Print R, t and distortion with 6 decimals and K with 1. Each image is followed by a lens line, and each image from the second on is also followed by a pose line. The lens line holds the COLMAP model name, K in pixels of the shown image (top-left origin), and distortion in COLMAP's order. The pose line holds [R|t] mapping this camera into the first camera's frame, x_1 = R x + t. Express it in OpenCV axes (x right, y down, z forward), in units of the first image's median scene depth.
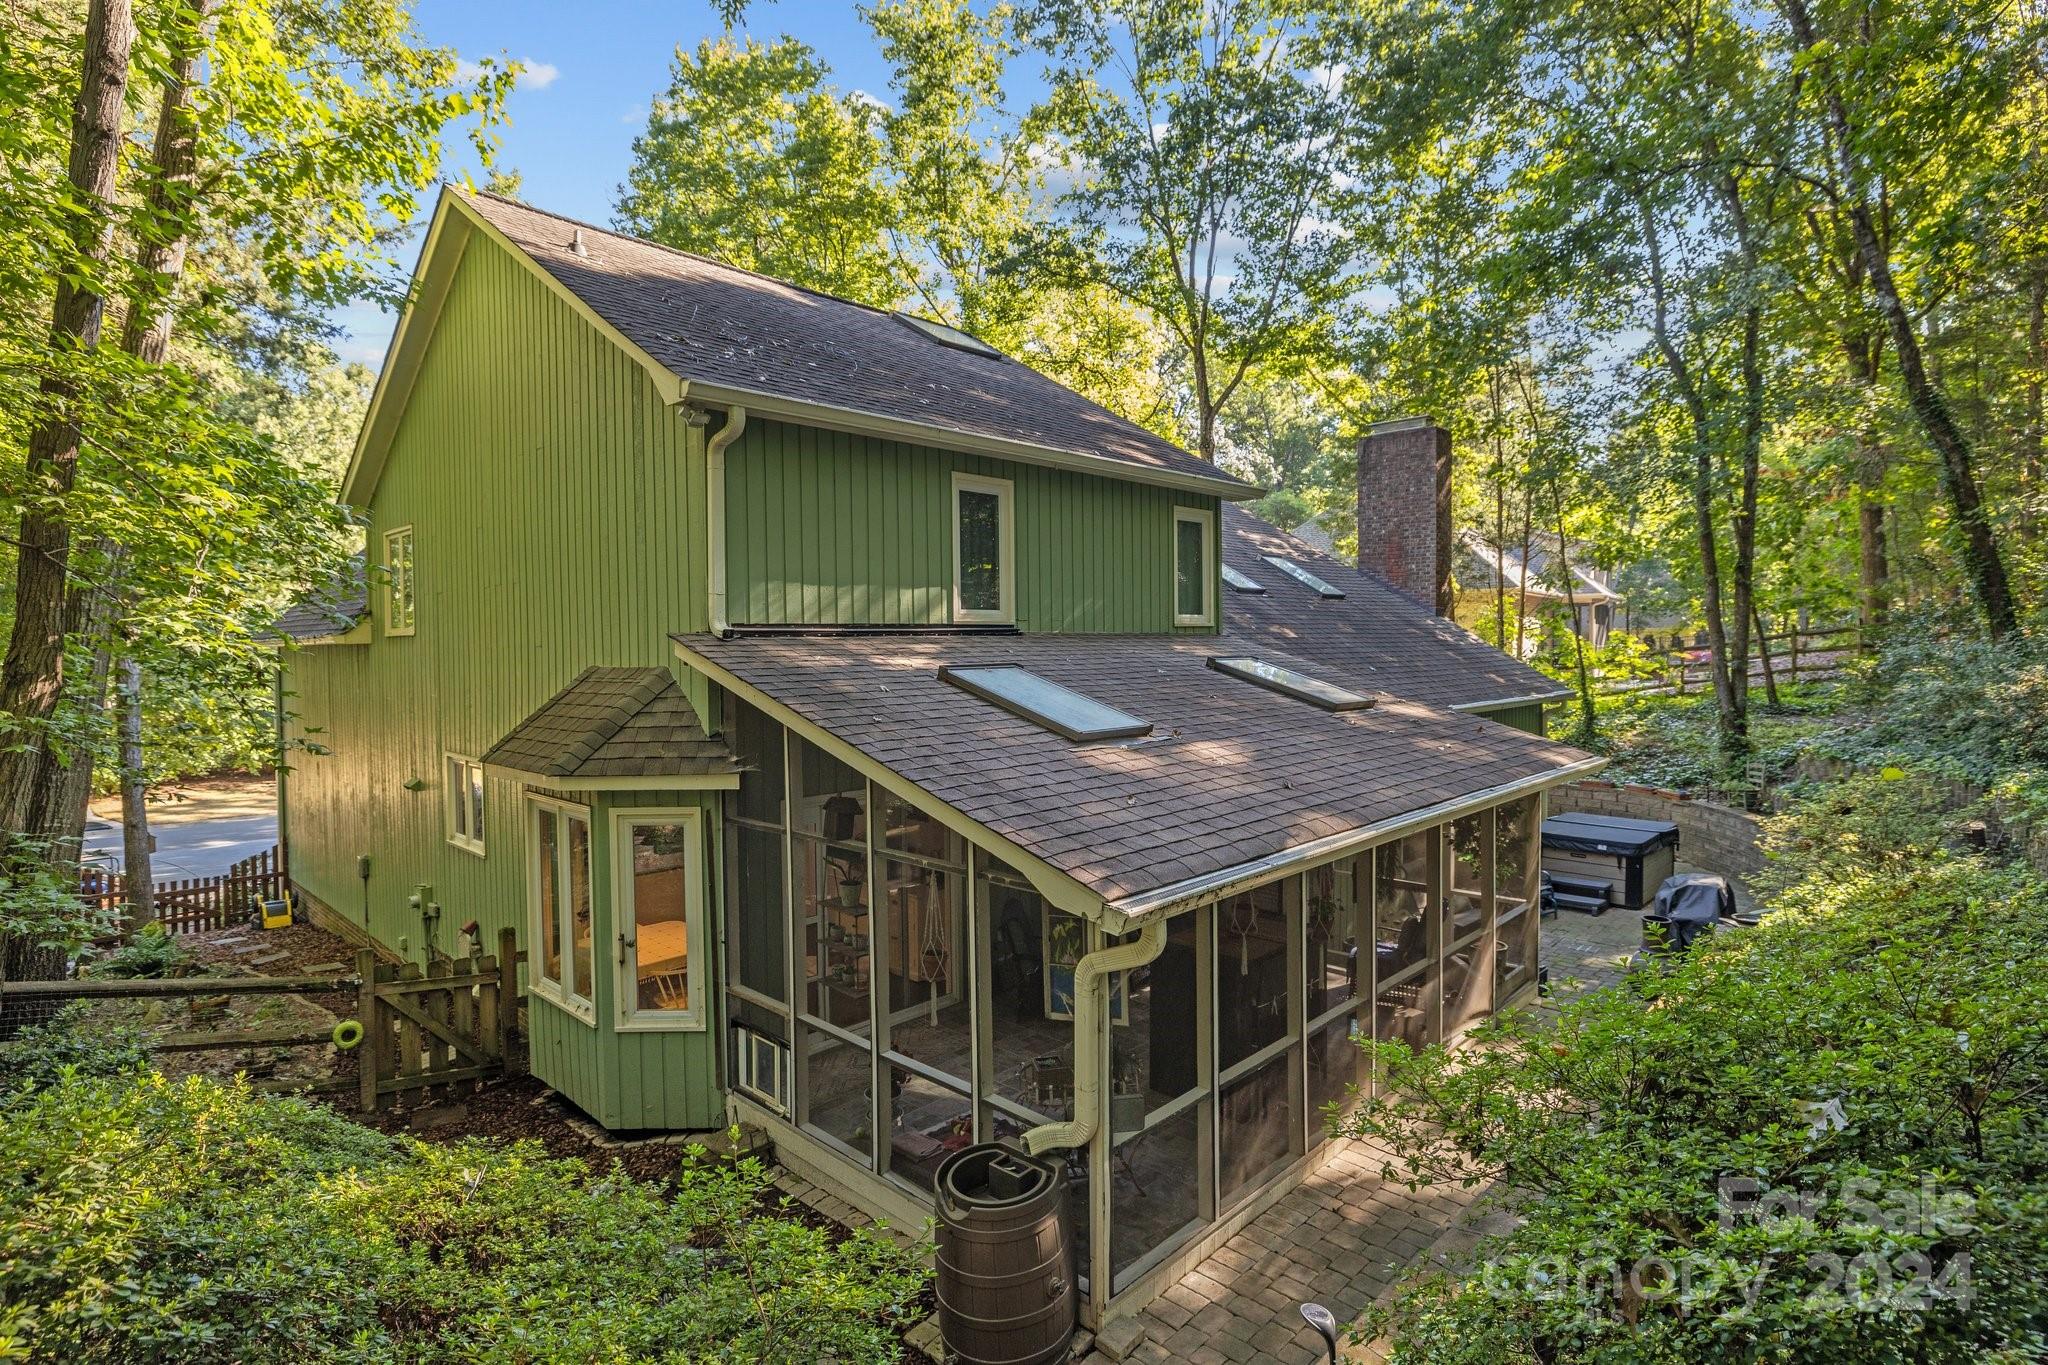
lens RADIAL K [[1023.3, 0, 1024.0], [0, 1023.3, 682.5], [0, 0, 1]] dist [0.002754, 0.000124]
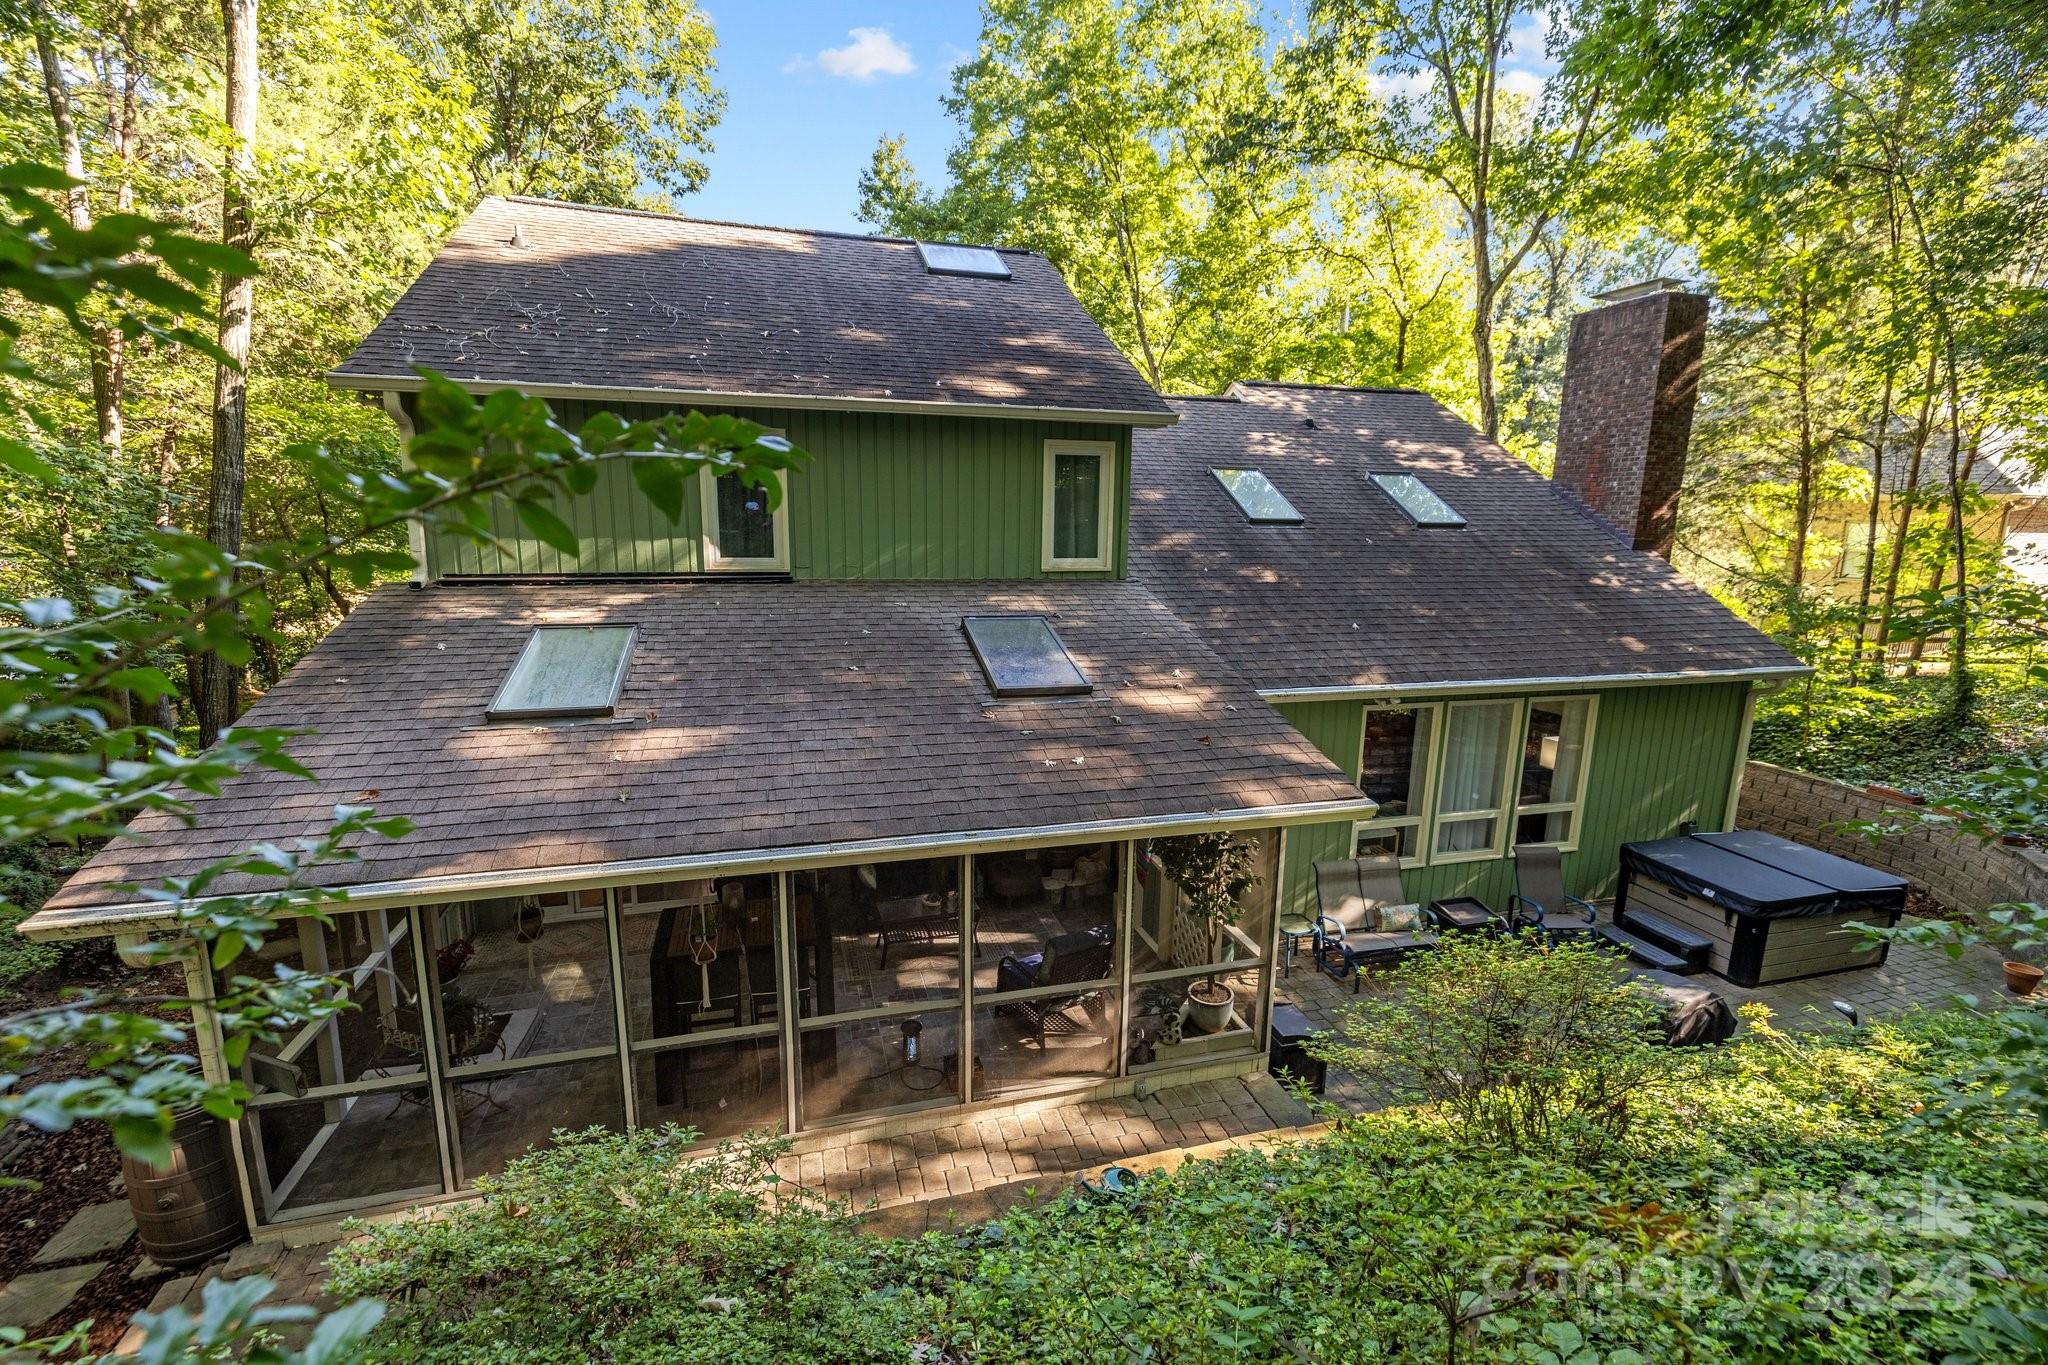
lens RADIAL K [[863.5, 0, 1015.7], [0, 863.5, 681.0], [0, 0, 1]] dist [-0.000922, -0.000996]
pose [[0.856483, 0.122589, -0.501407, 0.422903], [-0.044315, 0.985266, 0.165190, -0.067486], [0.514270, -0.119263, 0.849296, 0.233595]]
